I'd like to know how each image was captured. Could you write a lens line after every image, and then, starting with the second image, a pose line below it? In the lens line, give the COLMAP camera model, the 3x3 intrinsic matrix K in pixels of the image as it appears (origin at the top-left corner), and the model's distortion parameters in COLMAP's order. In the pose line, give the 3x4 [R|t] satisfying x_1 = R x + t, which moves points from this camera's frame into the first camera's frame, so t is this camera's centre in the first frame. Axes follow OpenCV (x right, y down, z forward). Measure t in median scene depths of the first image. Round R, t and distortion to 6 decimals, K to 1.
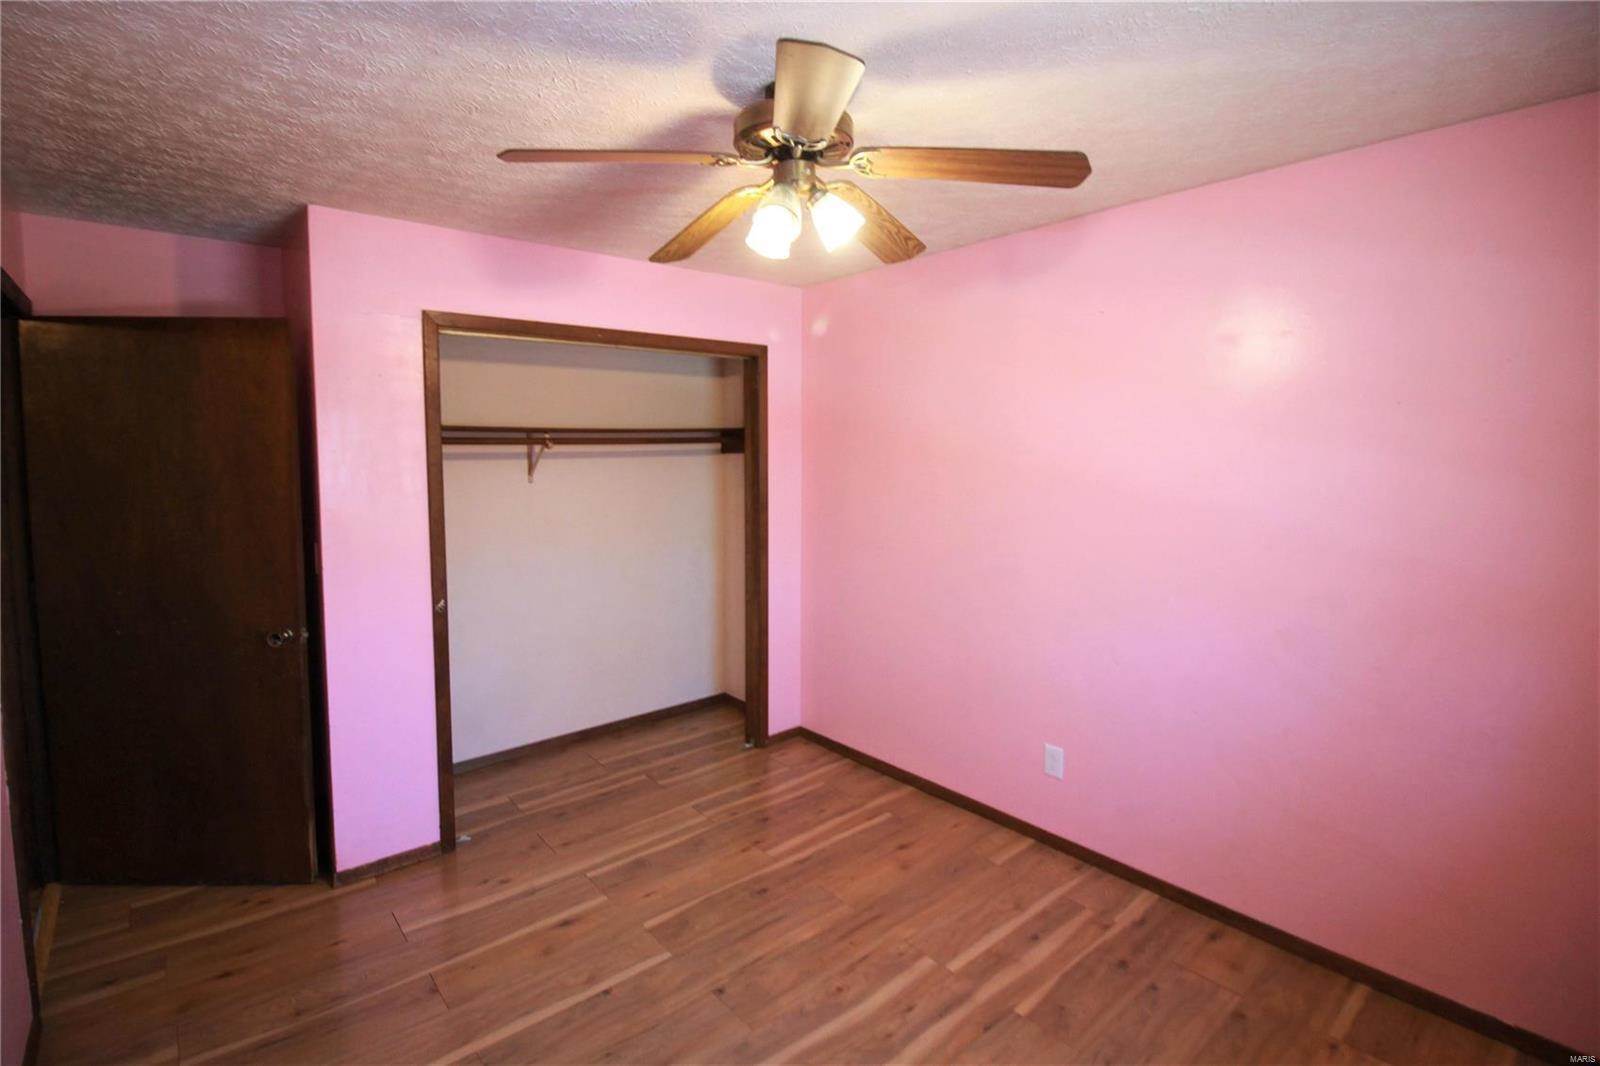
lens RADIAL K [[750.1, 0, 797.0], [0, 750.1, 528.1], [0, 0, 1]] dist [-0.029369, -0.000472]
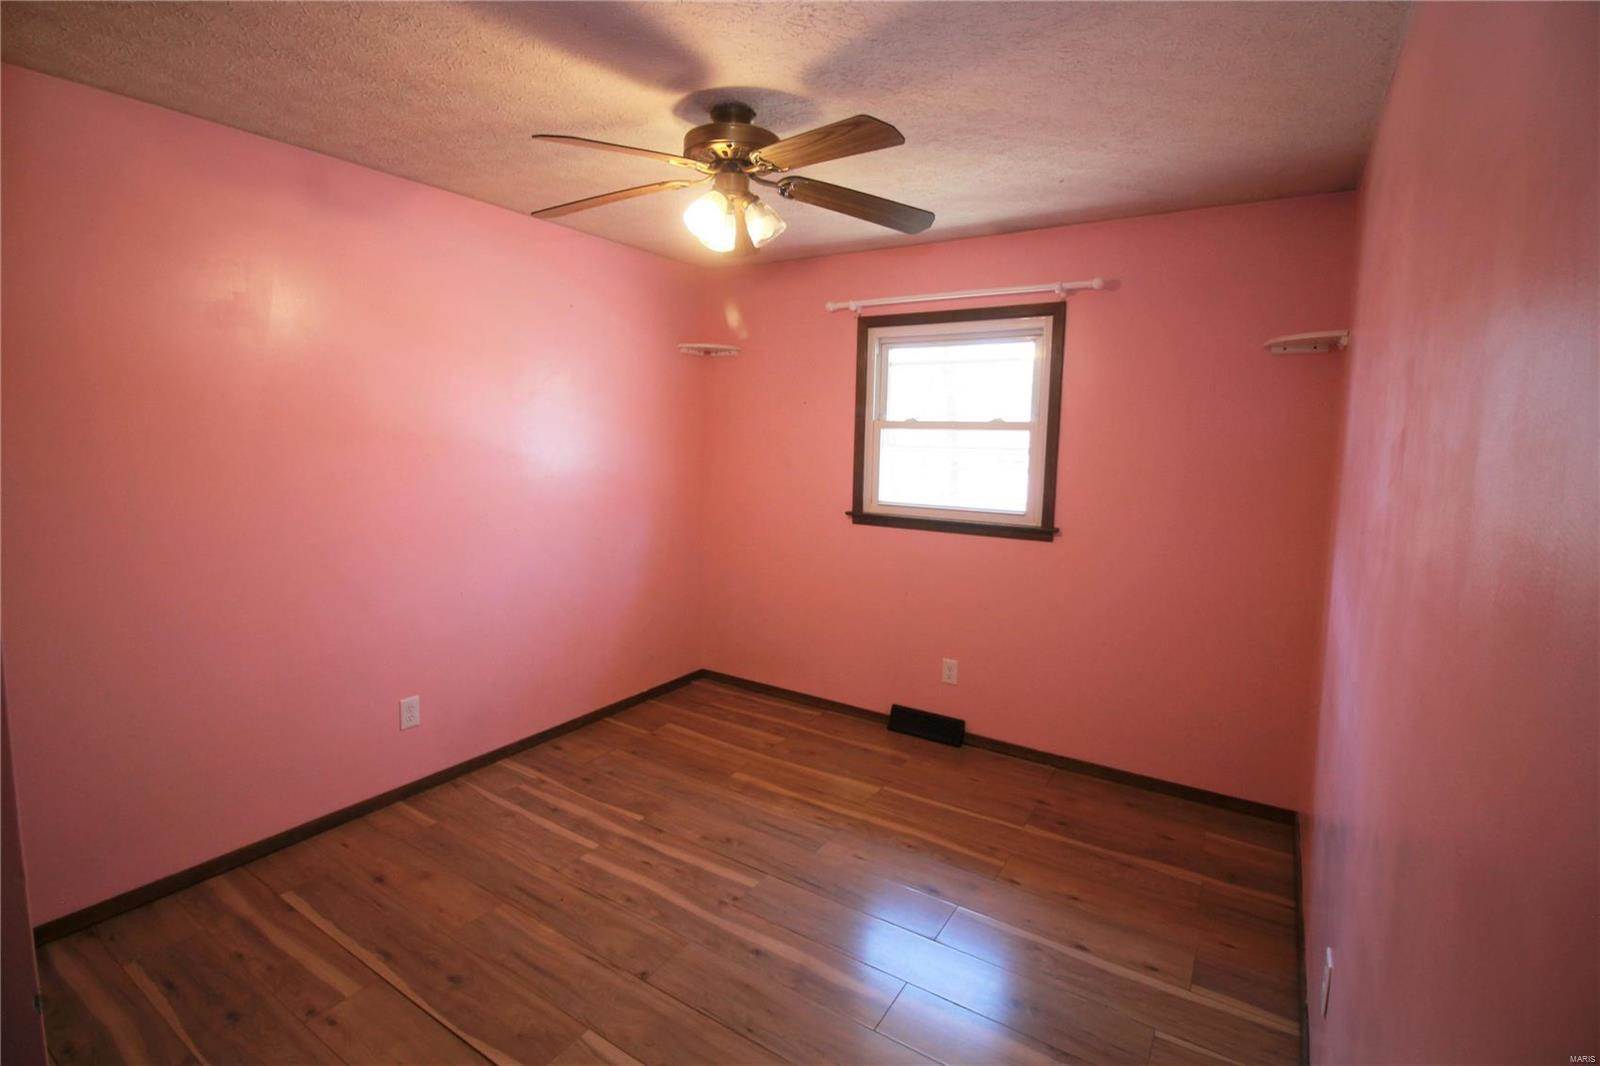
lens RADIAL K [[750.1, 0, 792.8], [0, 750.1, 531.0], [0, 0, 1]] dist [-0.029369, -0.000472]
pose [[-0.294648, -0.137474, 0.945666, -0.928568], [0.077463, 0.982905, 0.167023, -0.071488], [-0.952461, 0.122467, -0.278962, 0.962661]]
